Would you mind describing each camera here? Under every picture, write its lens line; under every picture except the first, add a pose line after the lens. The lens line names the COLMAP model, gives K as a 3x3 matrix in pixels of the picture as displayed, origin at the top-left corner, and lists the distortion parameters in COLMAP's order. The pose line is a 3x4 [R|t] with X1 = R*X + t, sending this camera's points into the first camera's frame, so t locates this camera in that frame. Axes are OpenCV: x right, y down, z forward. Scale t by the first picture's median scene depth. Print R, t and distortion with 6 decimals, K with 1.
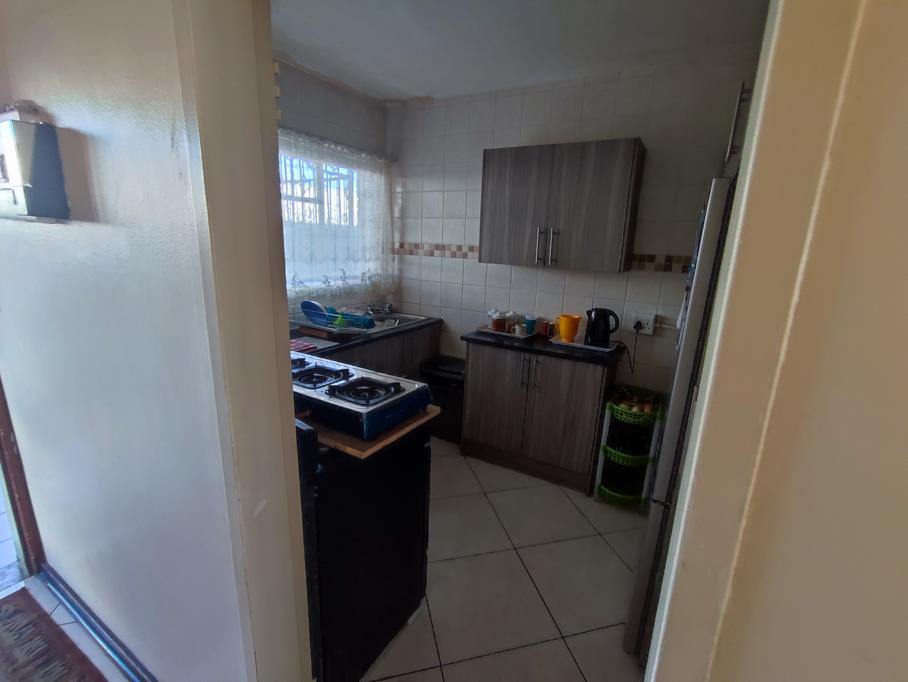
lens RADIAL K [[414.2, 0, 456.9], [0, 414.2, 345.4], [0, 0, 1]] dist [-0.050227, 0.037659]
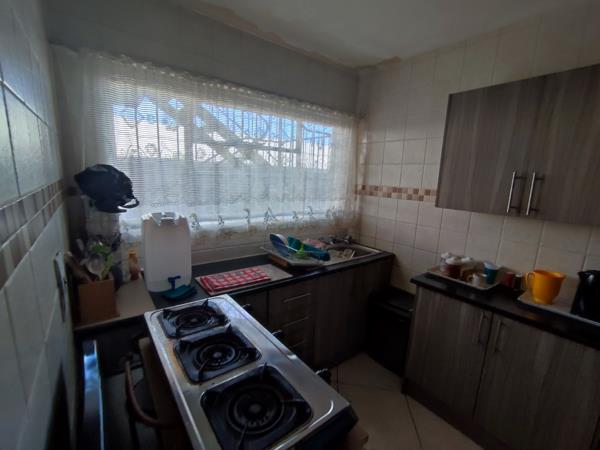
lens RADIAL K [[273.7, 0, 301.9], [0, 273.7, 227.9], [0, 0, 1]] dist [-0.050227, 0.037659]
pose [[0.925972, 0.070379, -0.370975, 0.000050], [-0.098559, 0.993467, -0.057533, -0.077601], [0.364502, 0.089837, 0.926859, 0.267233]]
